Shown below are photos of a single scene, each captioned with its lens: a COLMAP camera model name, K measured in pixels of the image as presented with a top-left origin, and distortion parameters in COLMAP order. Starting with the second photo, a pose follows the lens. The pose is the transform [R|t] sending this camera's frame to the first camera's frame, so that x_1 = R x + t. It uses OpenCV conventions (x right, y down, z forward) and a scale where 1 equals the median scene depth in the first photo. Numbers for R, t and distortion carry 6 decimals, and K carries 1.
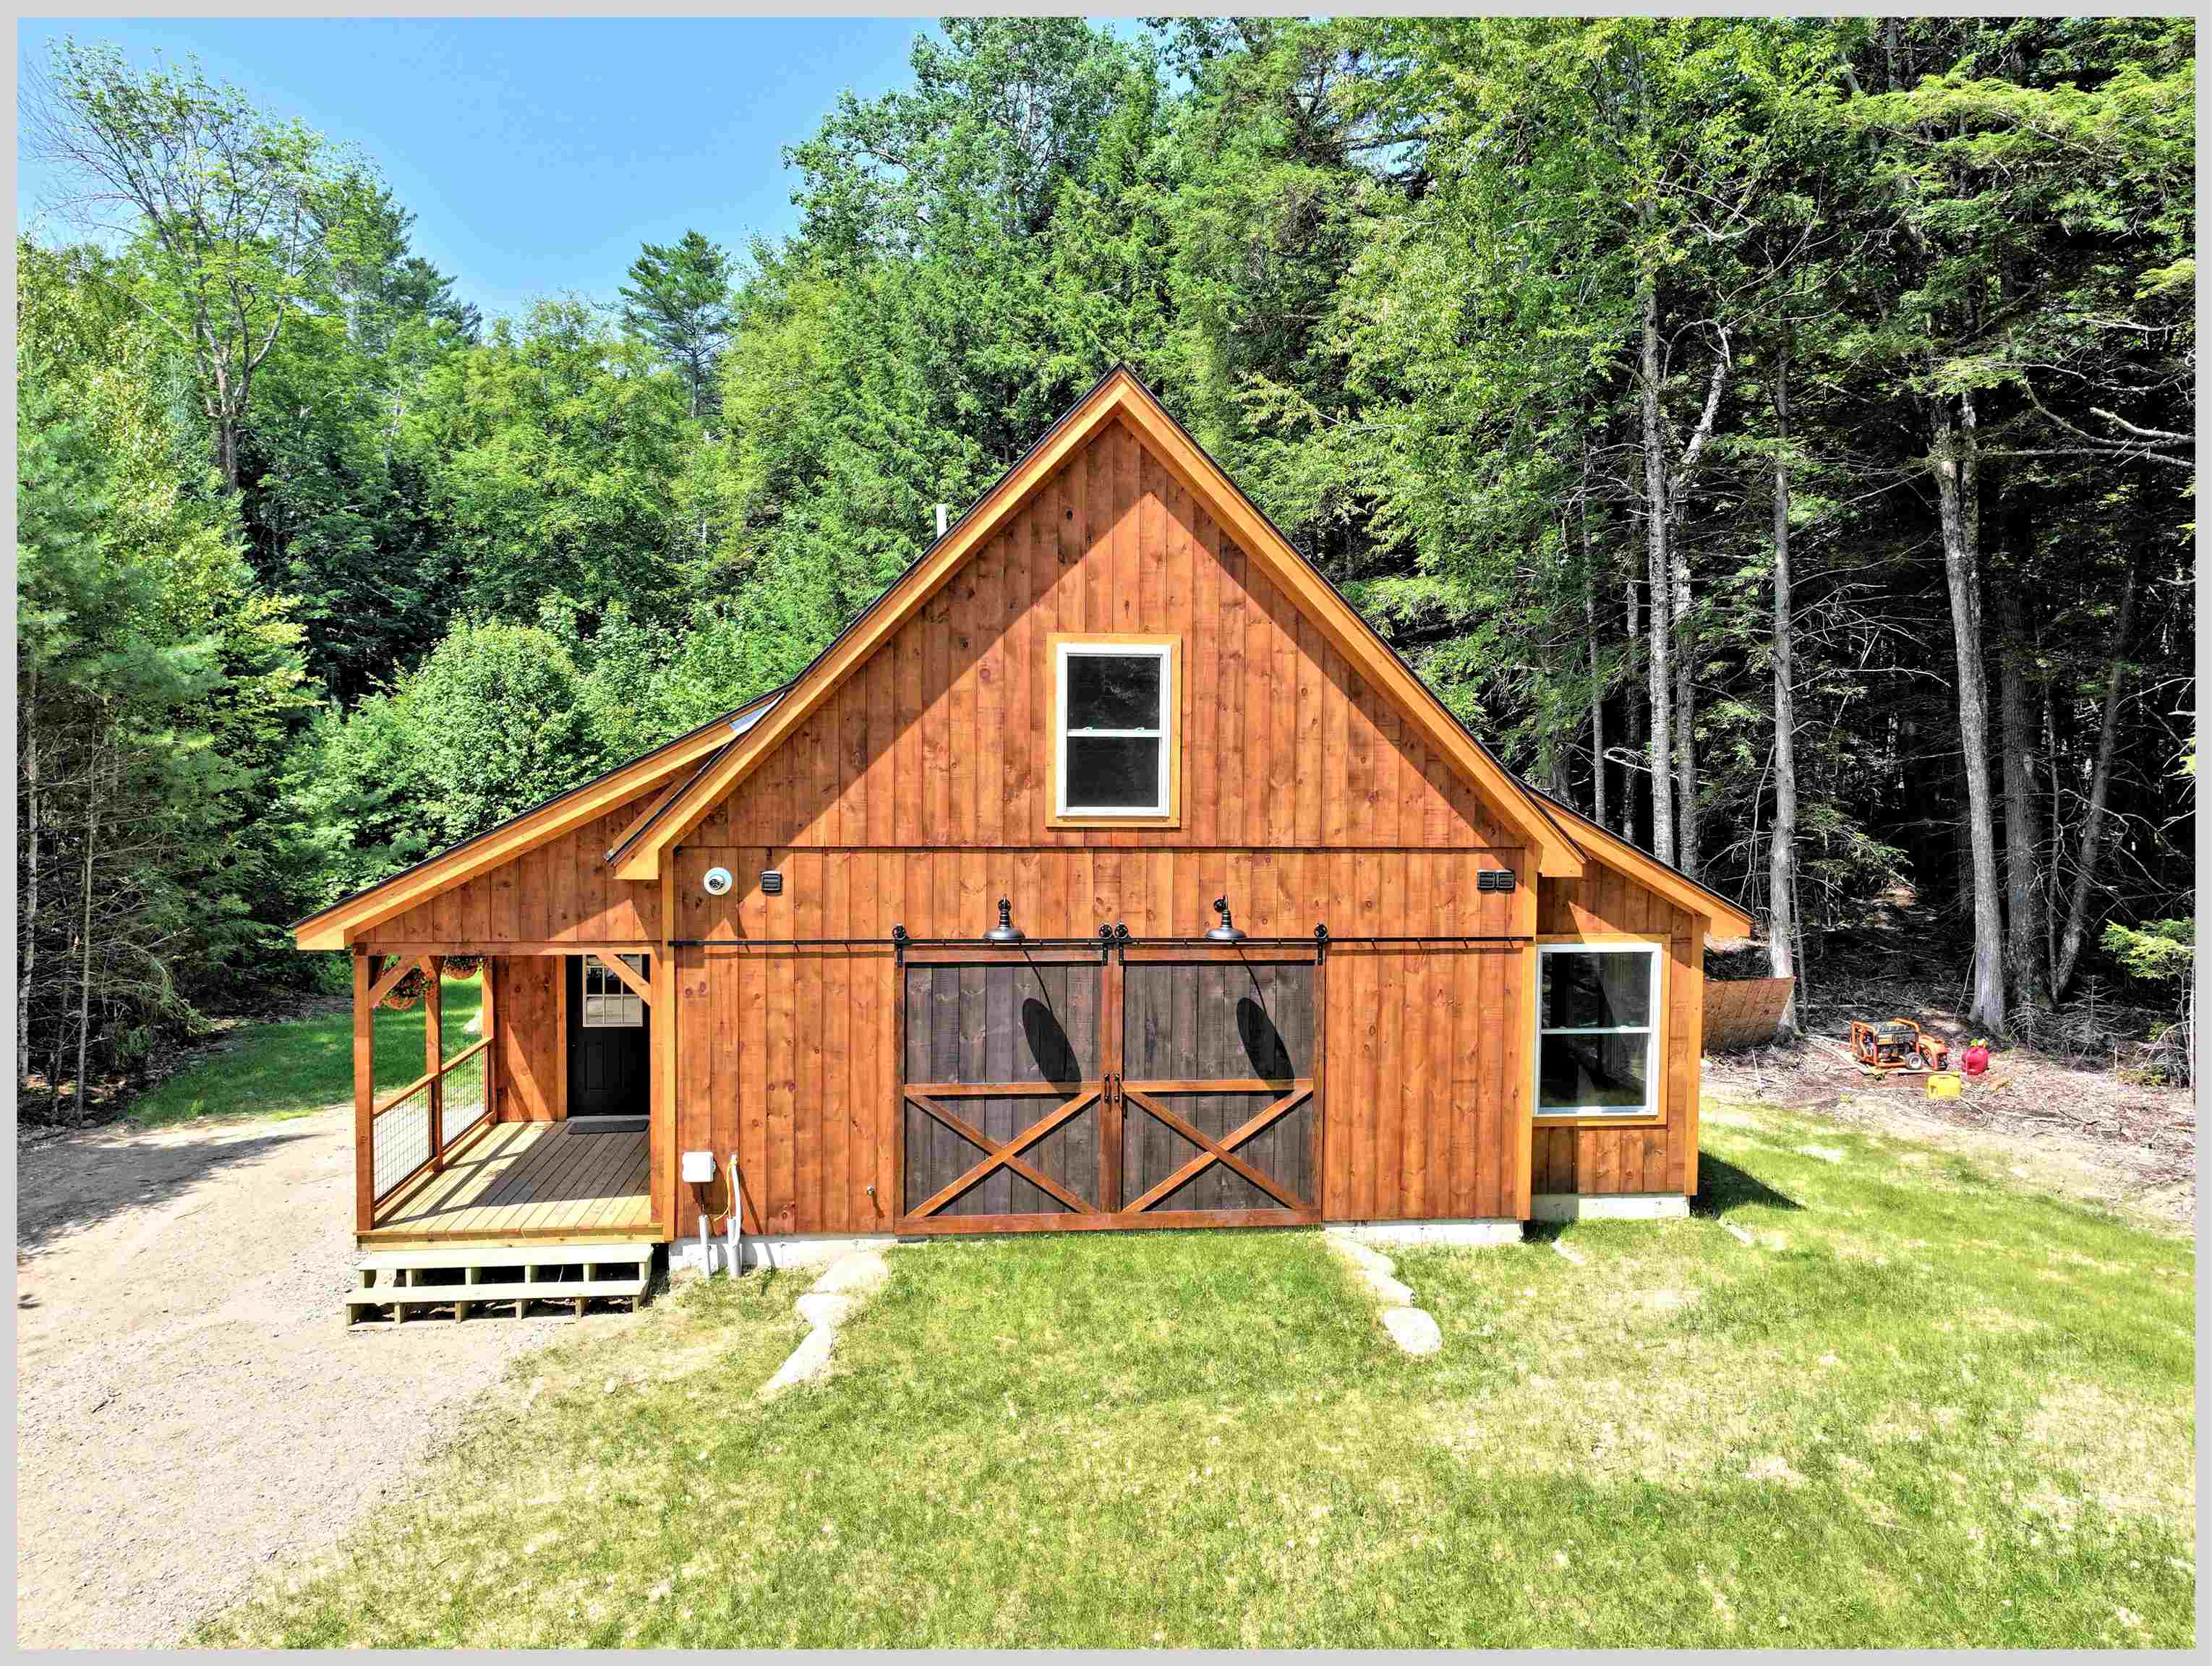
lens RADIAL K [[1568.2, 0, 1108.6], [0, 1568.2, 824.4], [0, 0, 1]] dist [0.006690, 0.000339]
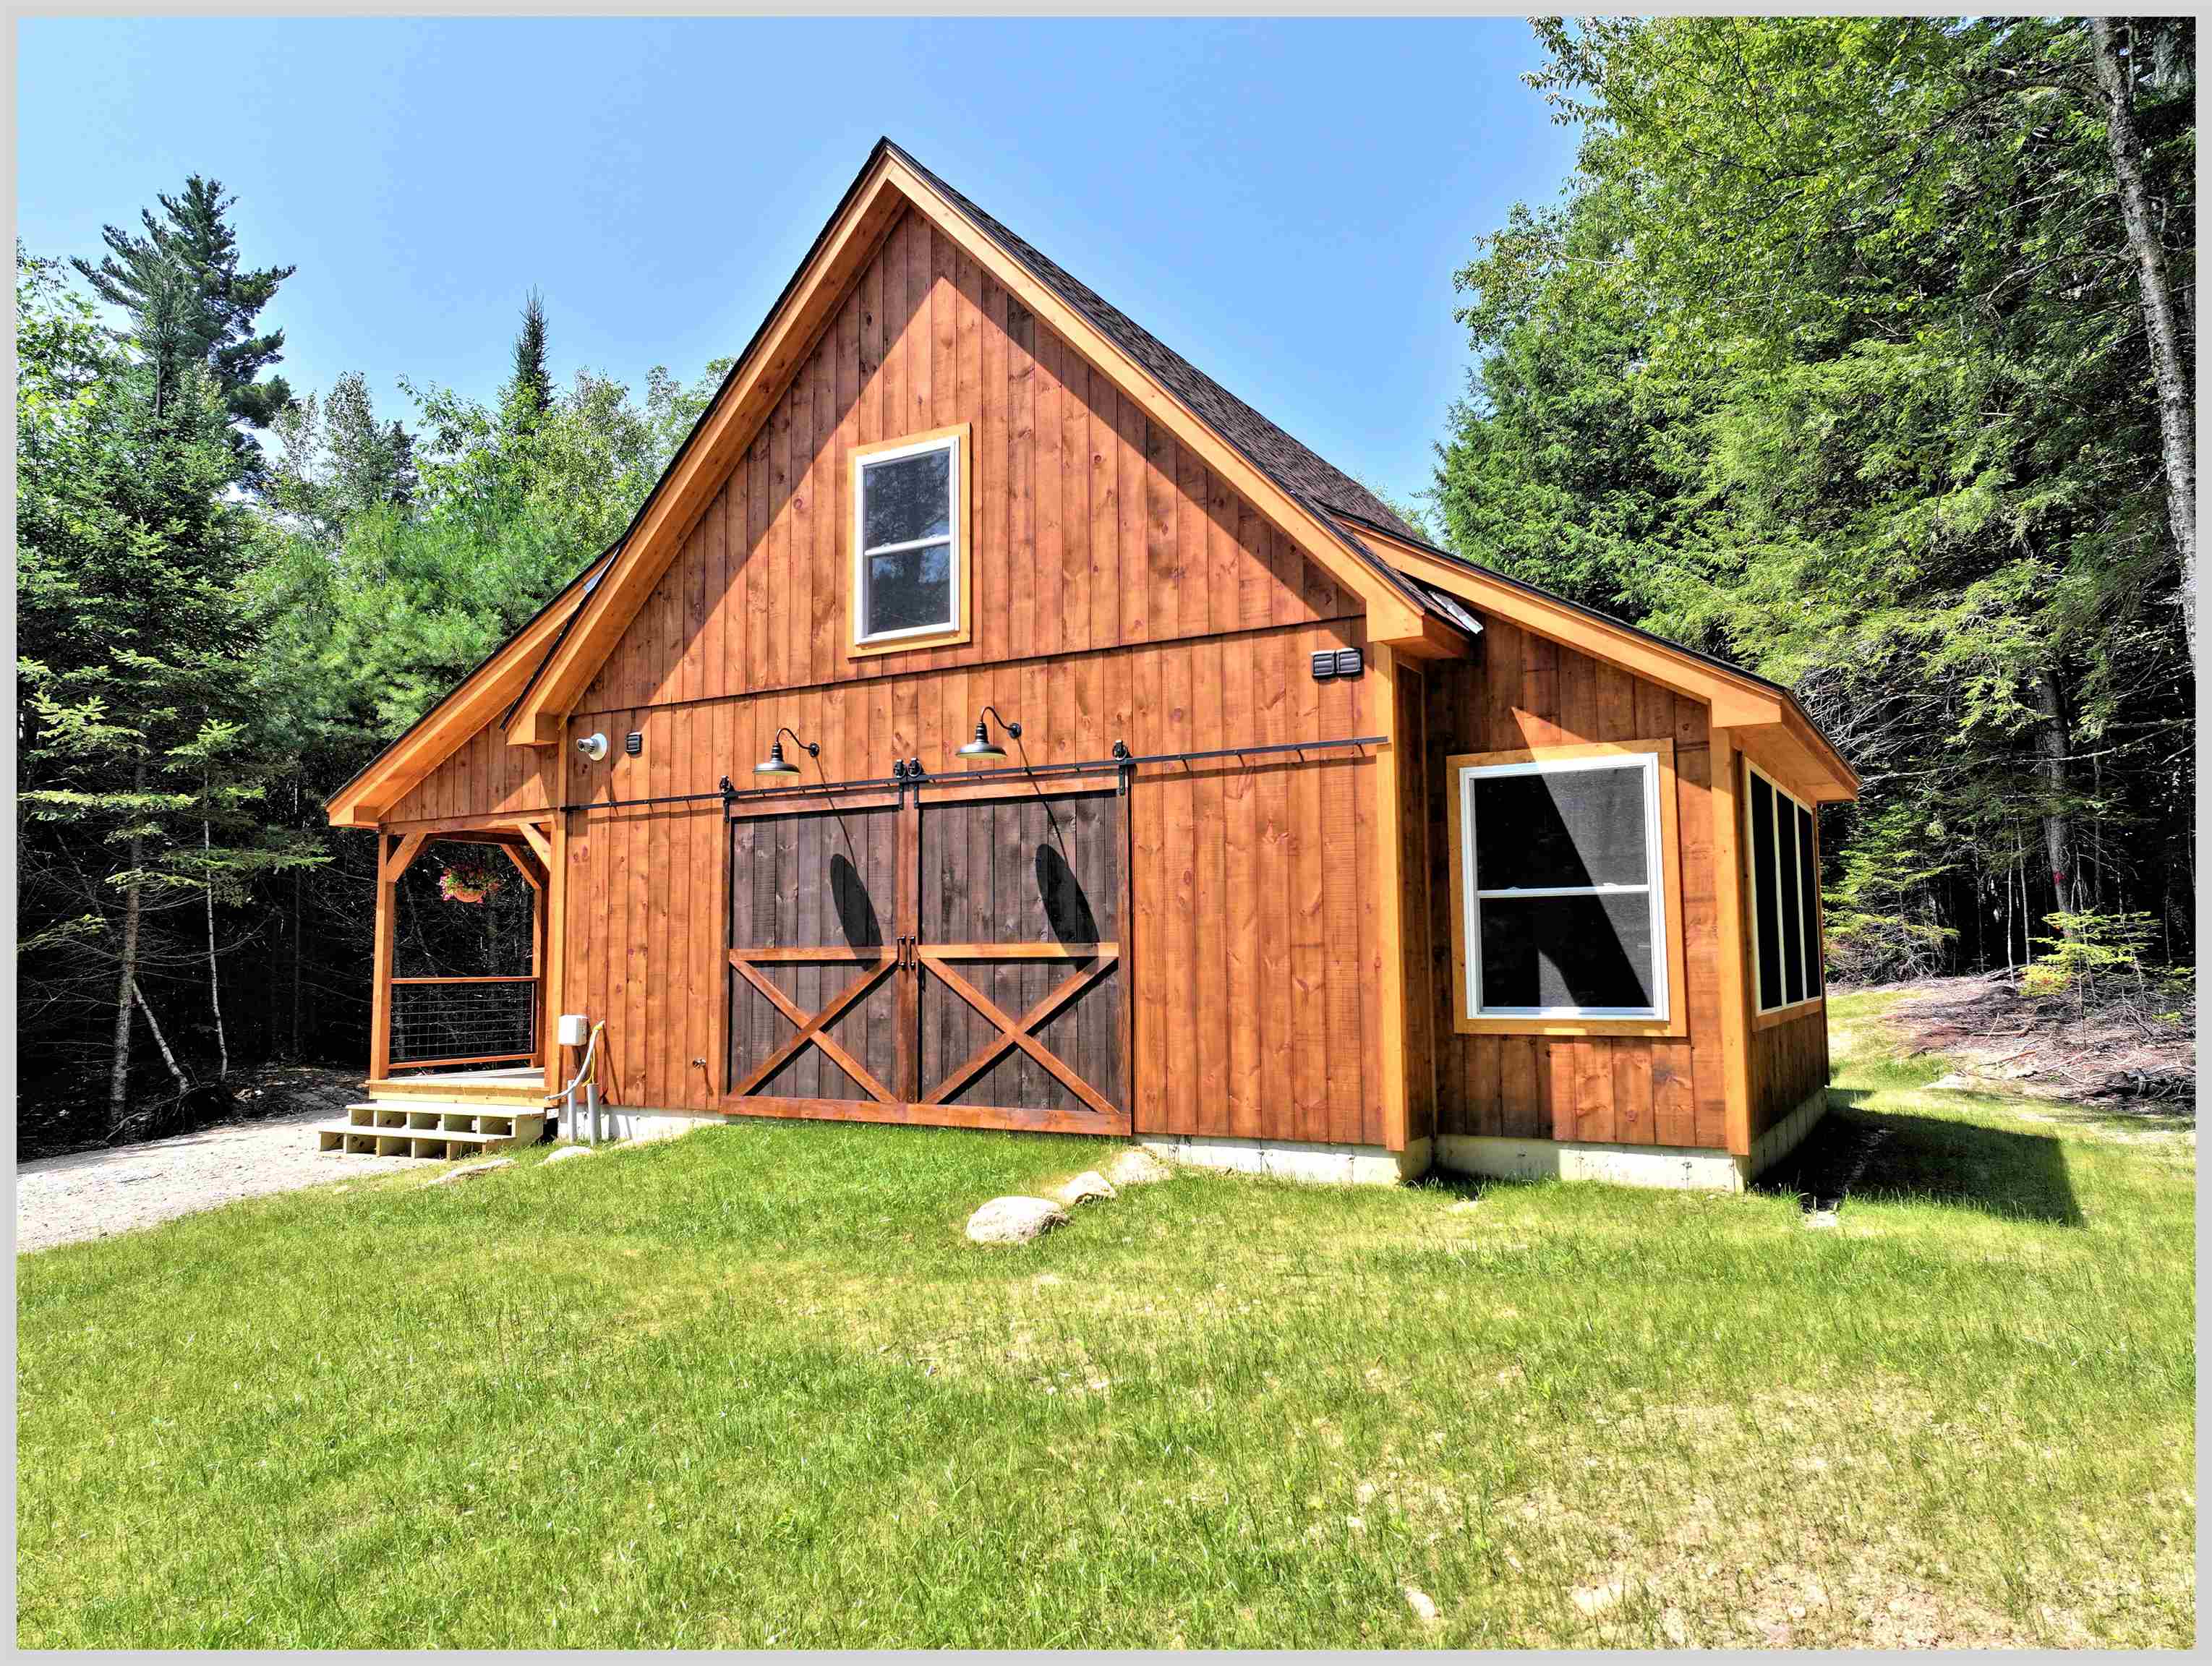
lens RADIAL K [[1533.5, 0, 1108.6], [0, 1533.5, 825.8], [0, 0, 1]] dist [0.006990, -0.001647]
pose [[0.810983, -0.067210, -0.581197, 0.575401], [-0.012654, 0.991133, -0.132272, 0.207078], [0.584933, 0.114624, 0.802941, 0.384879]]
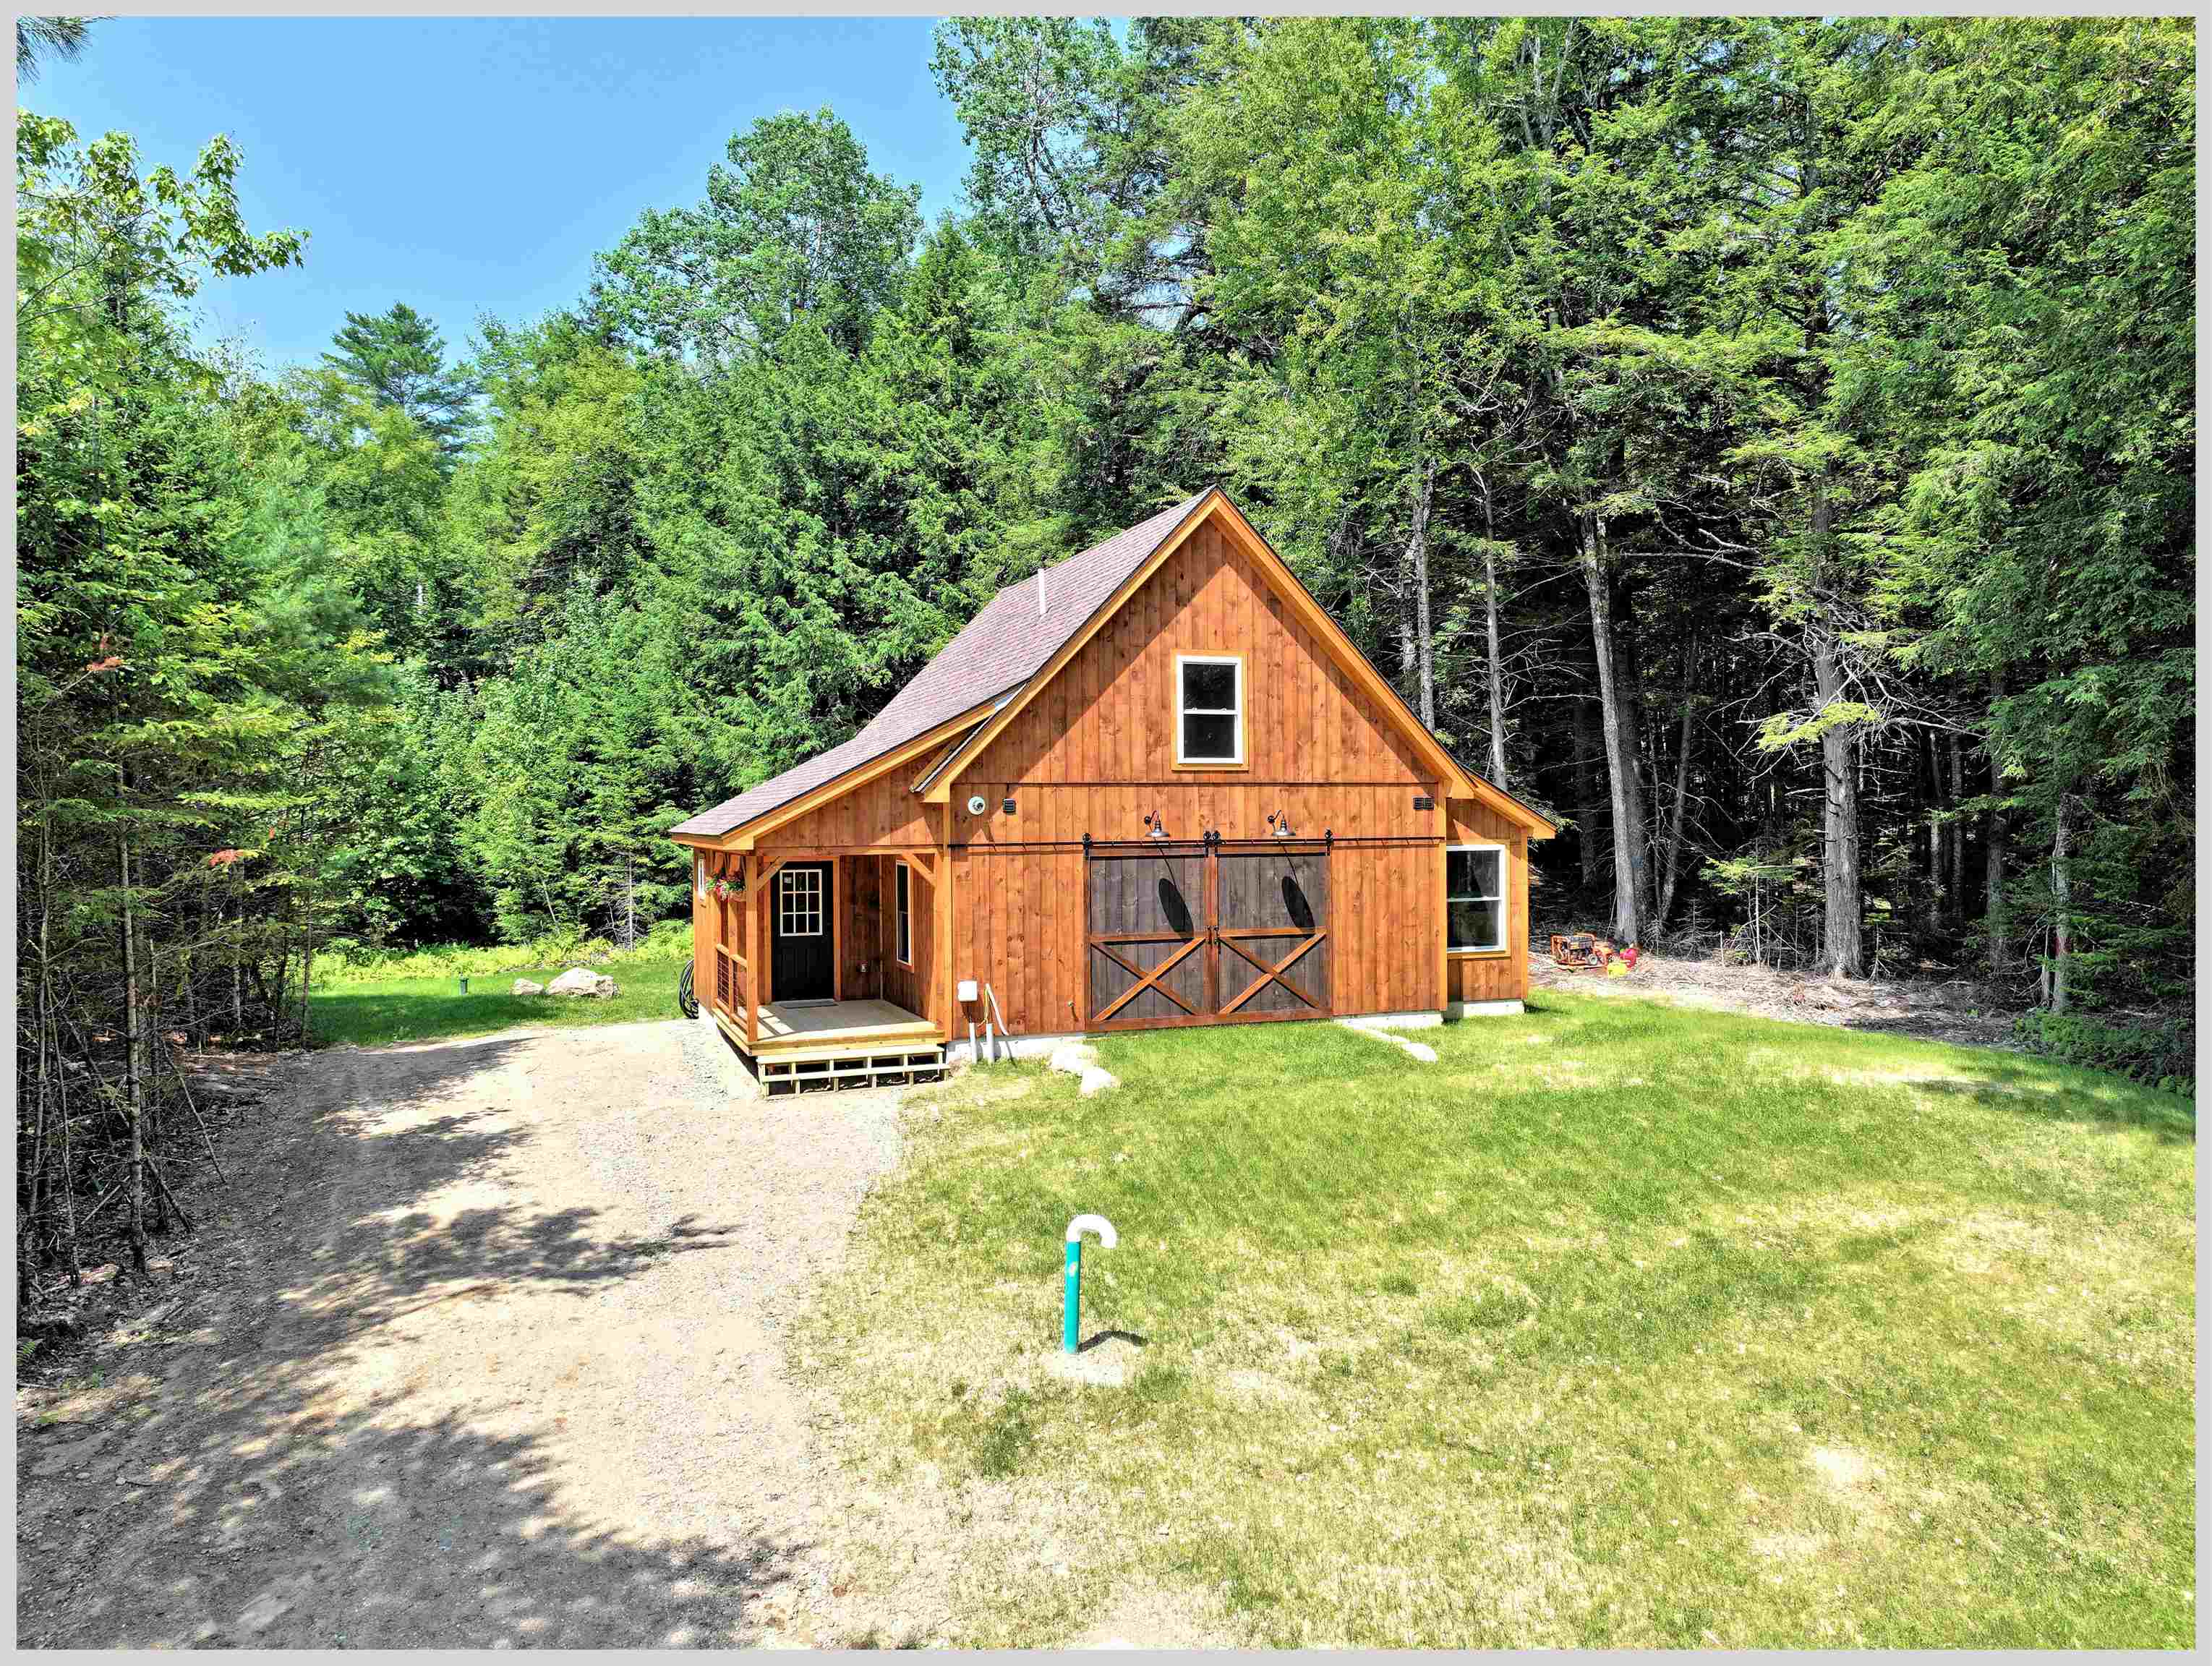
lens RADIAL K [[1535.9, 0, 1109.8], [0, 1535.9, 824.6], [0, 0, 1]] dist [0.006140, 0.003971]
pose [[0.966387, -0.016878, 0.256537, -0.493160], [0.028622, 0.998703, -0.042113, 0.118593], [-0.255494, 0.048039, 0.965617, -0.480878]]
